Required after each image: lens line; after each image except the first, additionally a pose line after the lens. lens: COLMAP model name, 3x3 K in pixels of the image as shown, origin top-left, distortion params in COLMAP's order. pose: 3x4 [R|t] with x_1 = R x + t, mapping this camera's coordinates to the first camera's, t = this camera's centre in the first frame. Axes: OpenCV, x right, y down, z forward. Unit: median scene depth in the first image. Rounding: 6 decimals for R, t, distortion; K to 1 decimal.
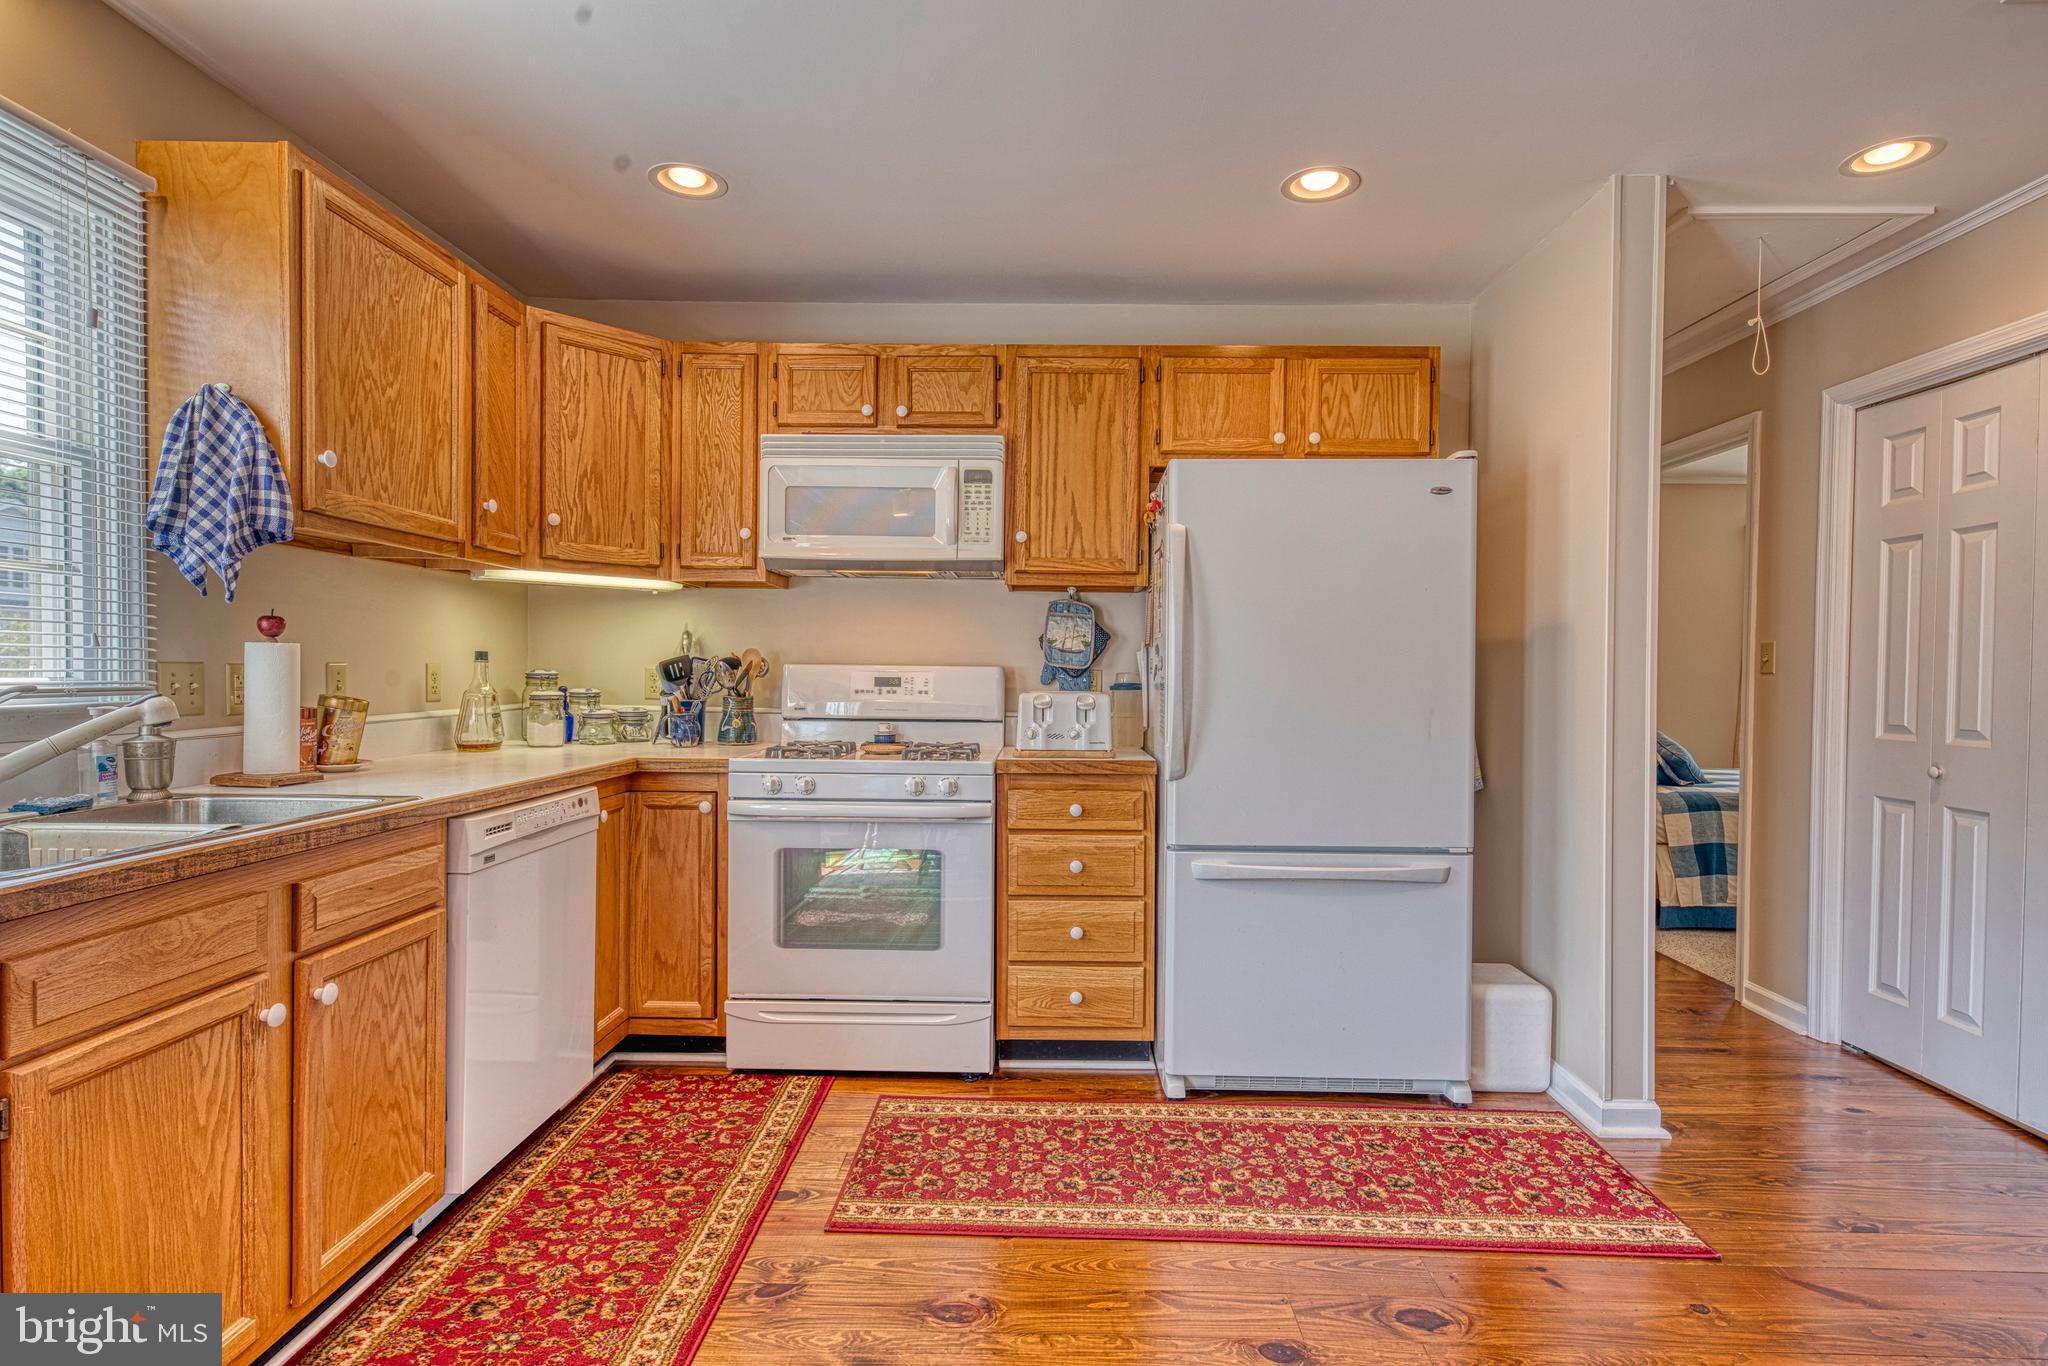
lens RADIAL K [[1023.2, 0, 1033.8], [0, 1023.2, 688.4], [0, 0, 1]] dist [0.004844, 0.002672]
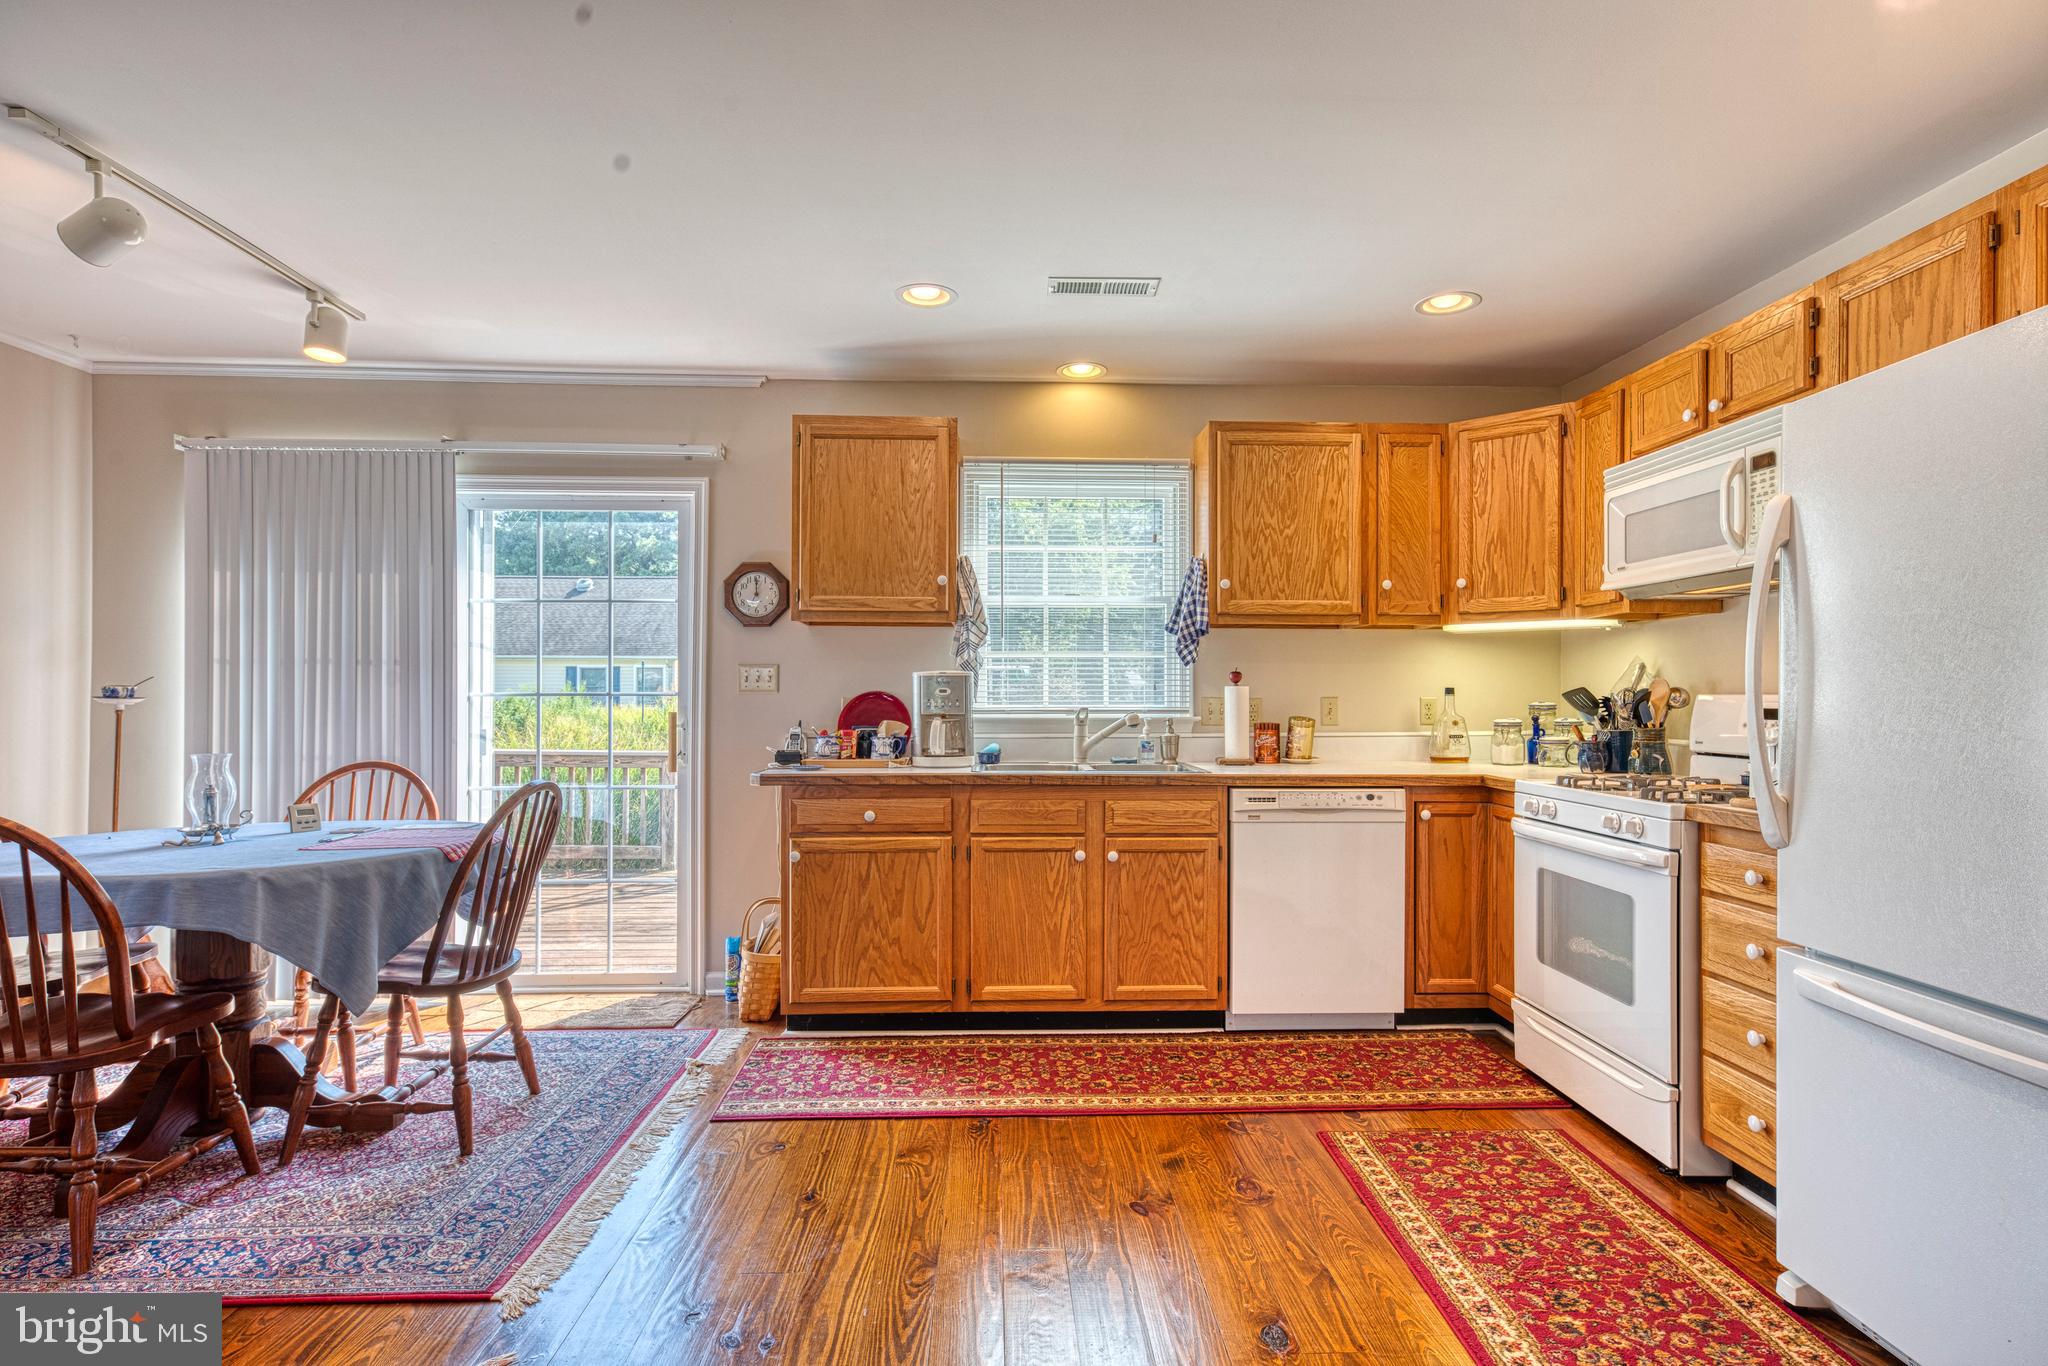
lens RADIAL K [[1023.2, 0, 1033.8], [0, 1023.2, 688.4], [0, 0, 1]] dist [0.004844, 0.002672]
pose [[0.056465, -0.017277, -0.998255, 0.890329], [-0.019409, 0.999642, -0.018398, -0.000421], [0.998216, 0.020414, 0.056109, 0.463336]]
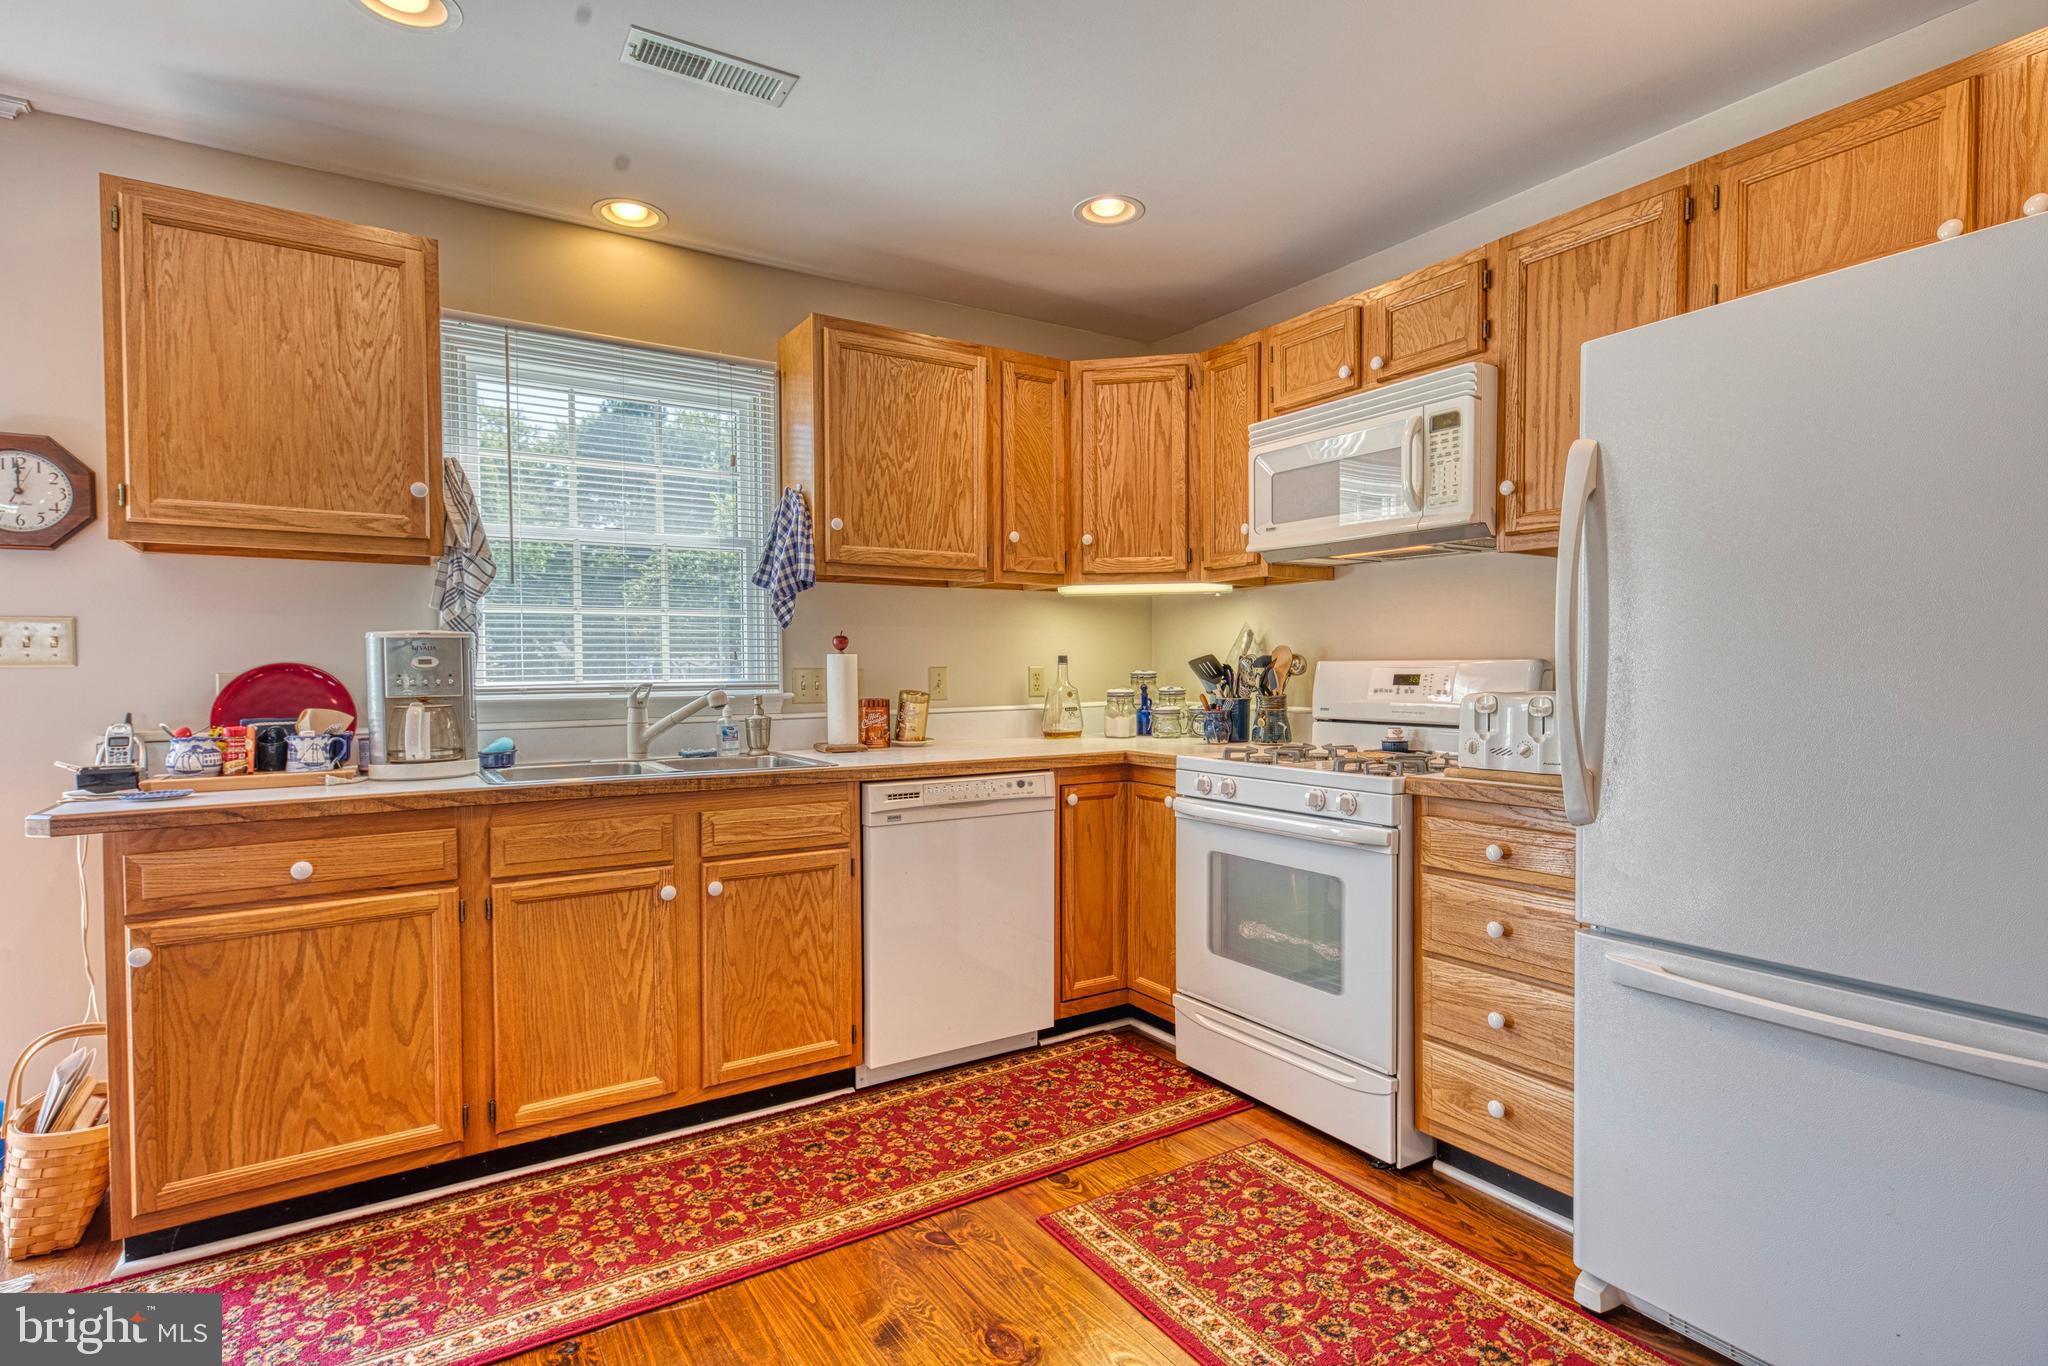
lens RADIAL K [[1023.2, 0, 1033.8], [0, 1023.2, 688.4], [0, 0, 1]] dist [0.004844, 0.002672]
pose [[0.556420, 0.003798, -0.830893, 0.527310], [-0.003218, 0.999992, 0.002416, -0.000243], [0.830895, 0.001330, 0.556428, 0.357384]]
